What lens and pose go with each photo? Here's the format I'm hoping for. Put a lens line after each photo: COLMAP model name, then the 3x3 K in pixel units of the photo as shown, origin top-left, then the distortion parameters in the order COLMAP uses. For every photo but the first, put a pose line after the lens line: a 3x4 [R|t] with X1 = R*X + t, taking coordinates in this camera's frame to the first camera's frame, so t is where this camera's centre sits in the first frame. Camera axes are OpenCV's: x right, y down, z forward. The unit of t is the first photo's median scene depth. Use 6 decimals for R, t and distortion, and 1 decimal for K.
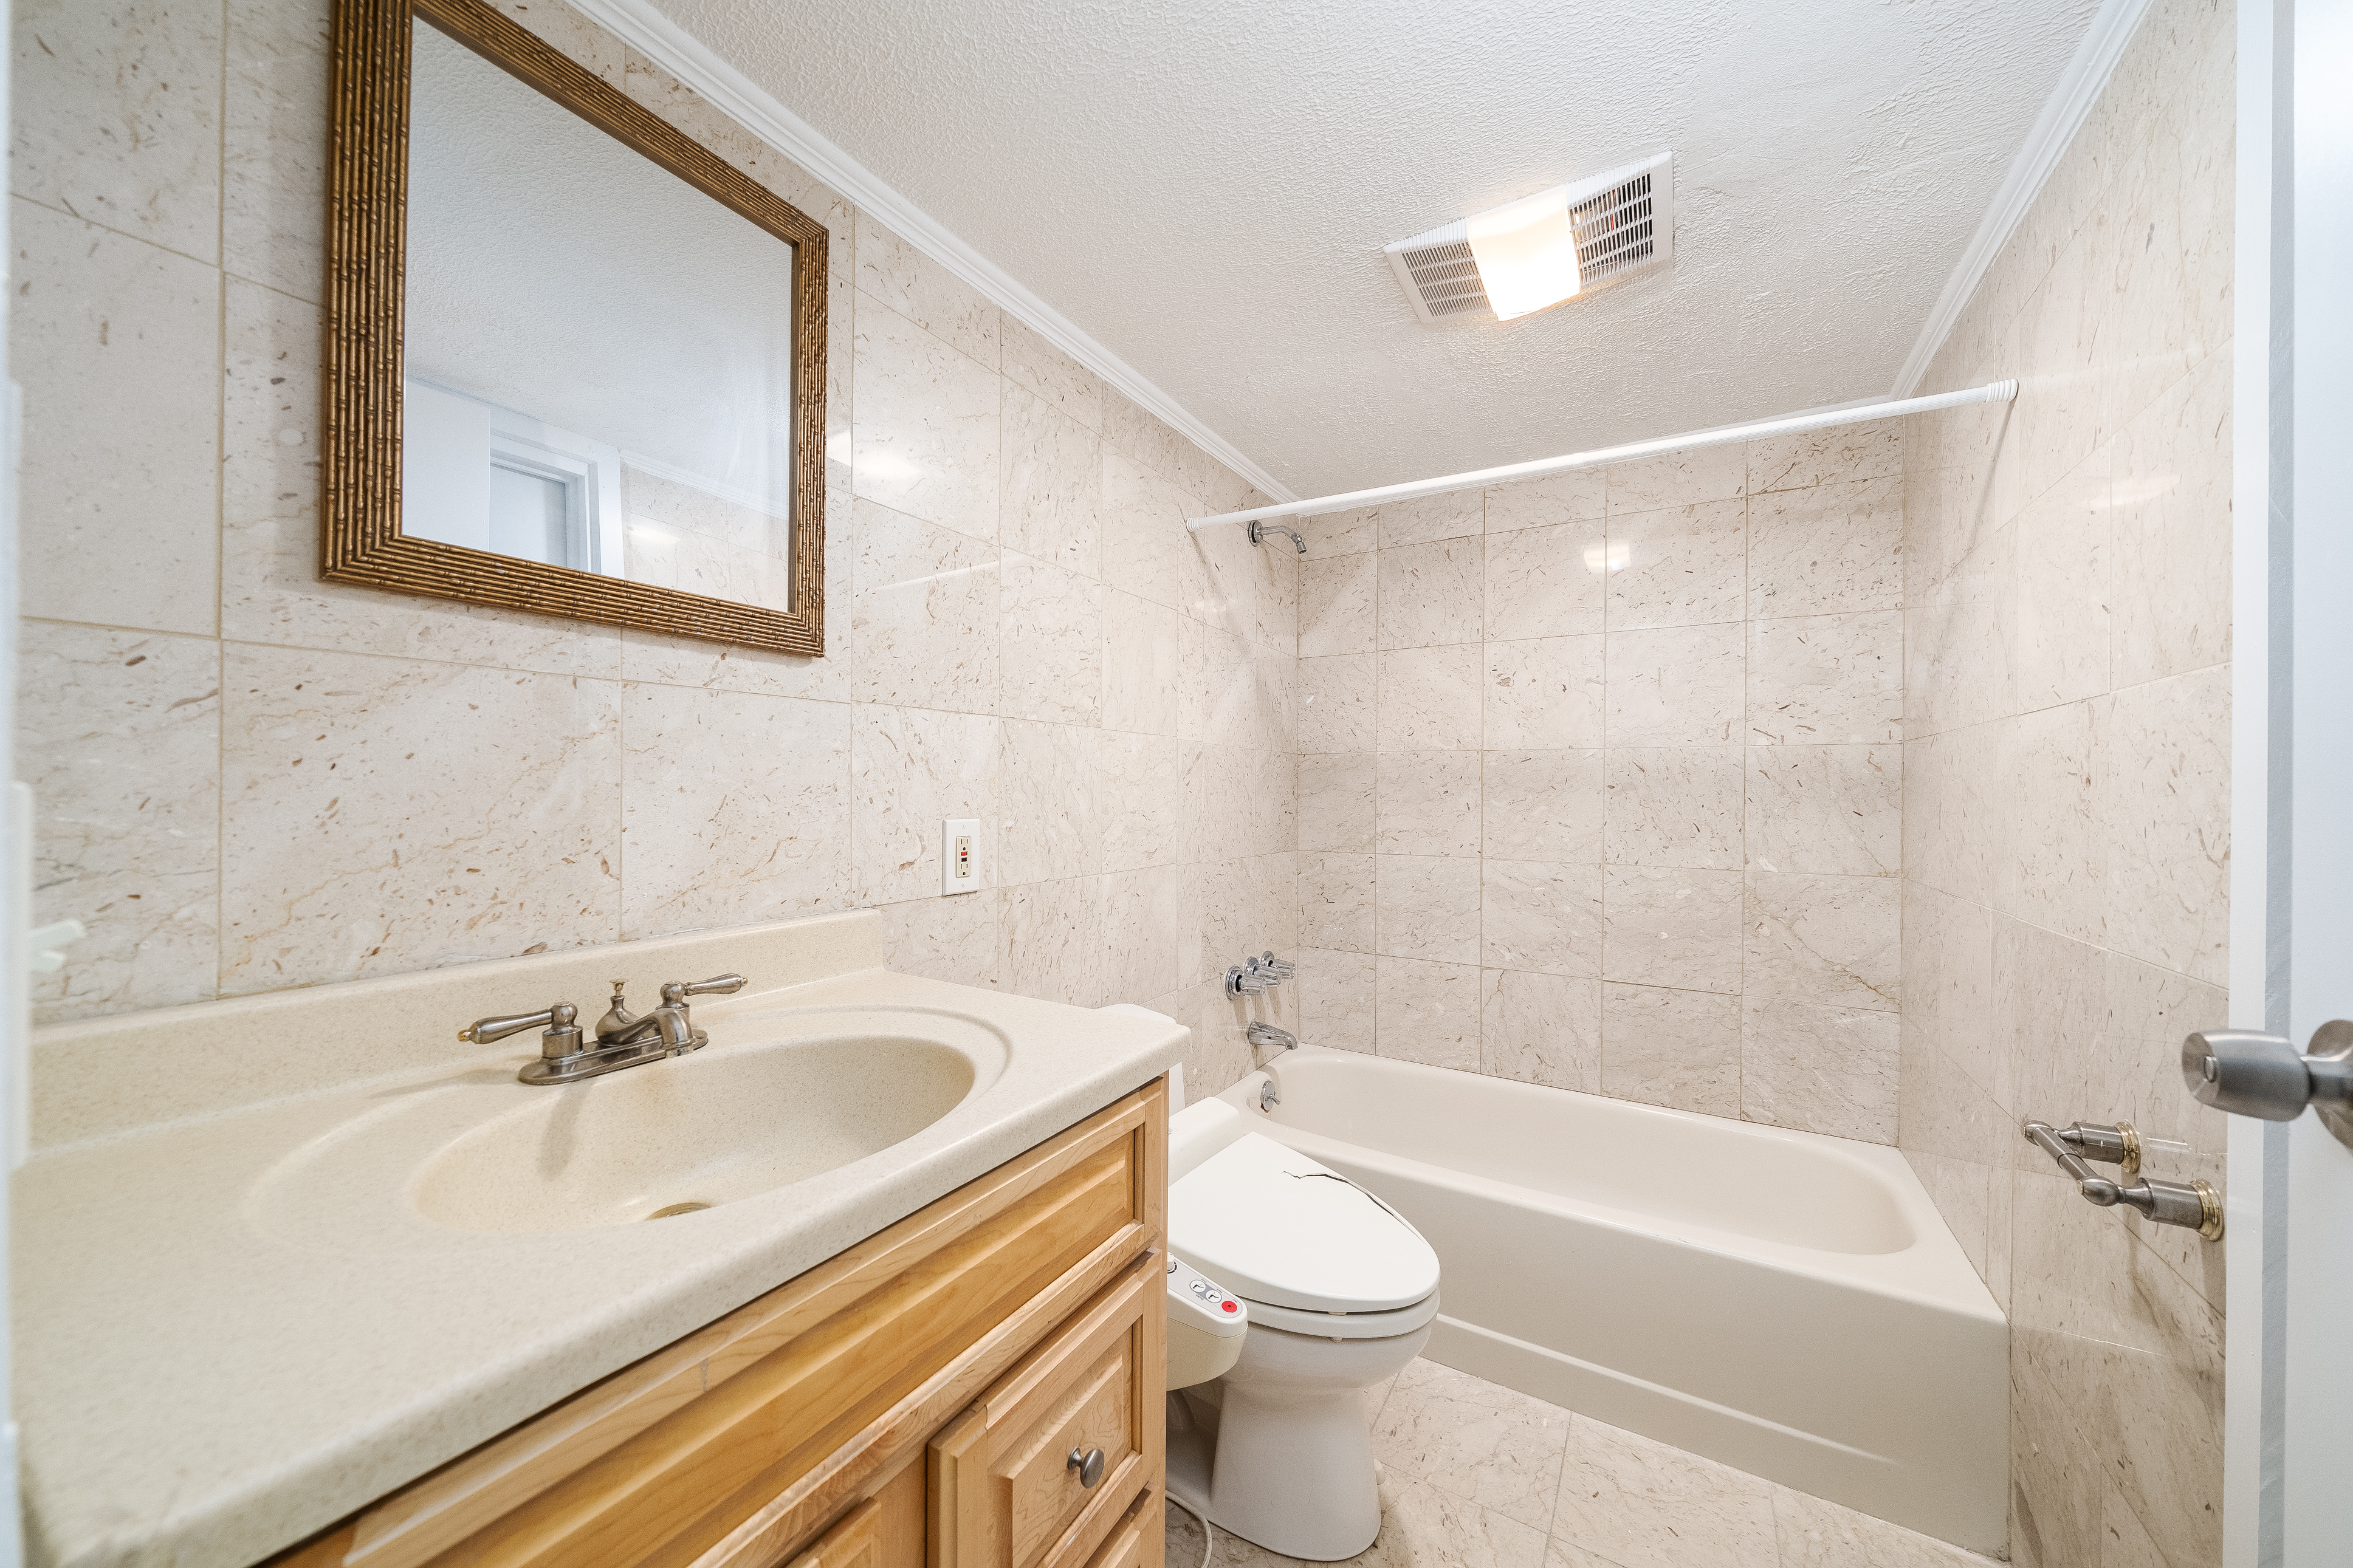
lens RADIAL K [[844.3, 0, 1194.0], [0, 844.3, 768.6], [0, 0, 1]] dist [-0.001818, -0.000104]
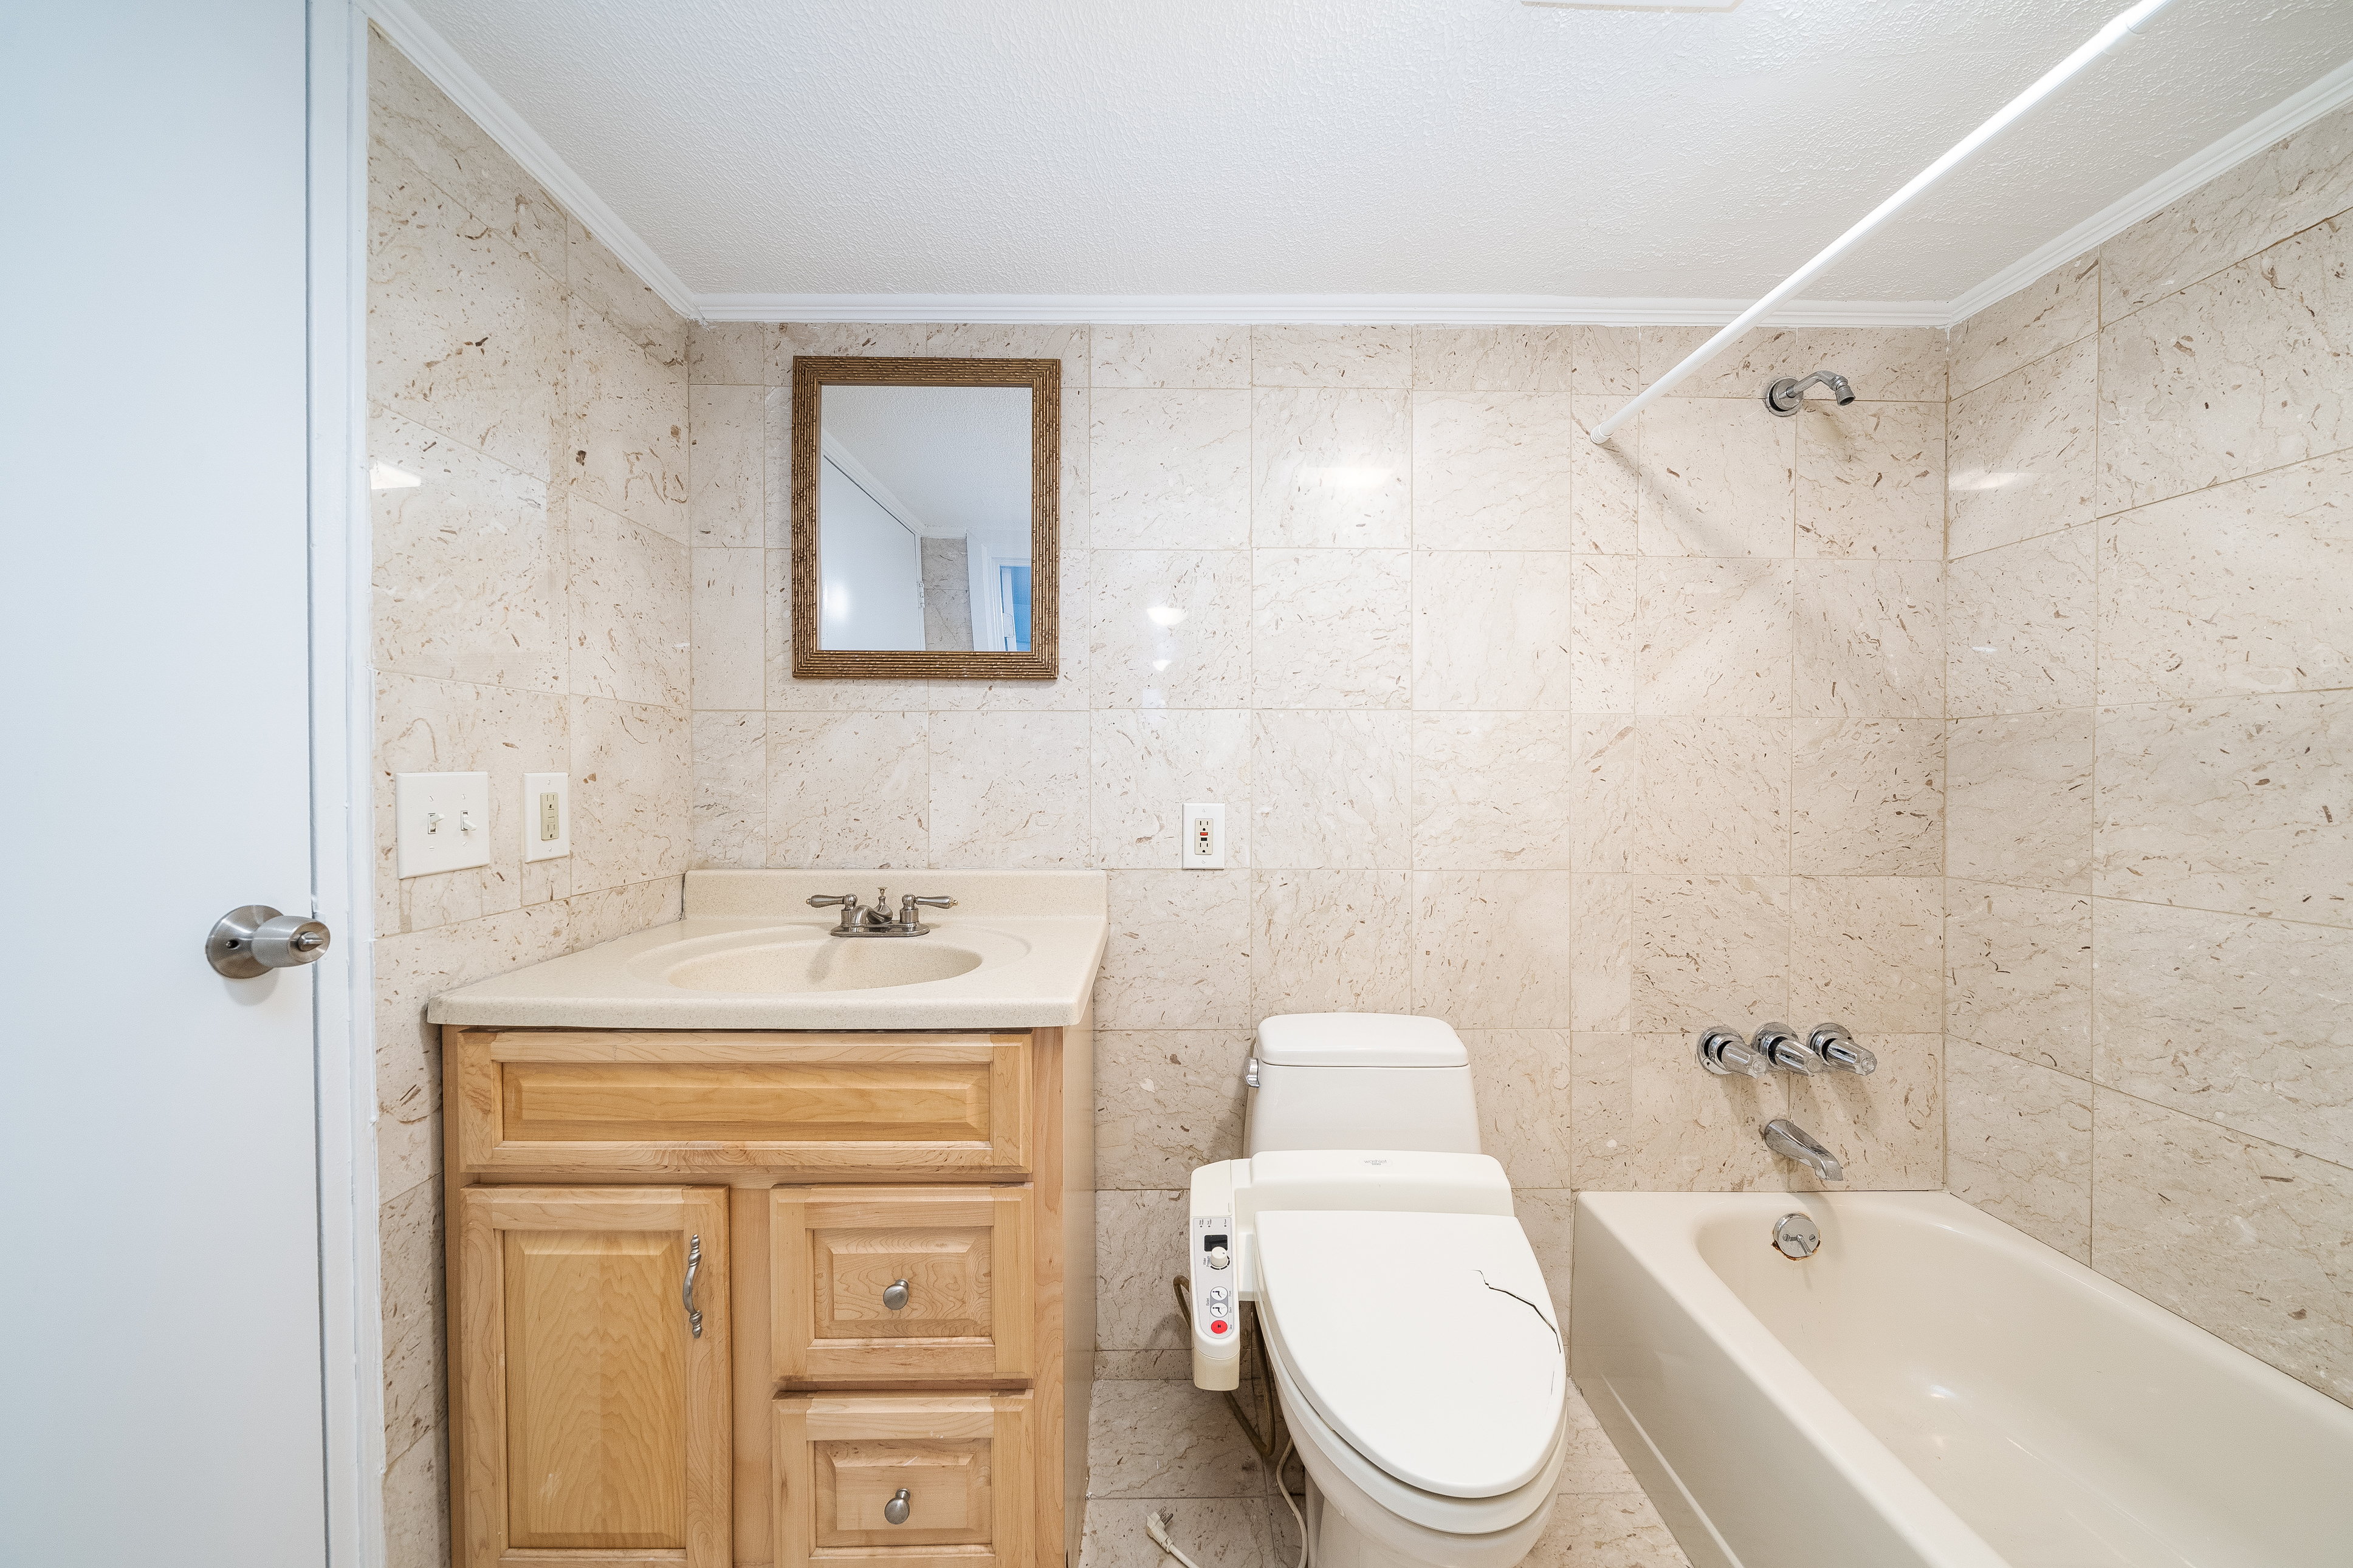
lens RADIAL K [[844.3, 0, 1194.0], [0, 844.3, 768.6], [0, 0, 1]] dist [-0.001818, -0.000104]
pose [[0.506002, -0.012624, -0.862440, 0.644534], [0.020938, 0.999778, -0.002350, 0.014754], [0.862278, -0.016869, 0.506154, 0.388828]]
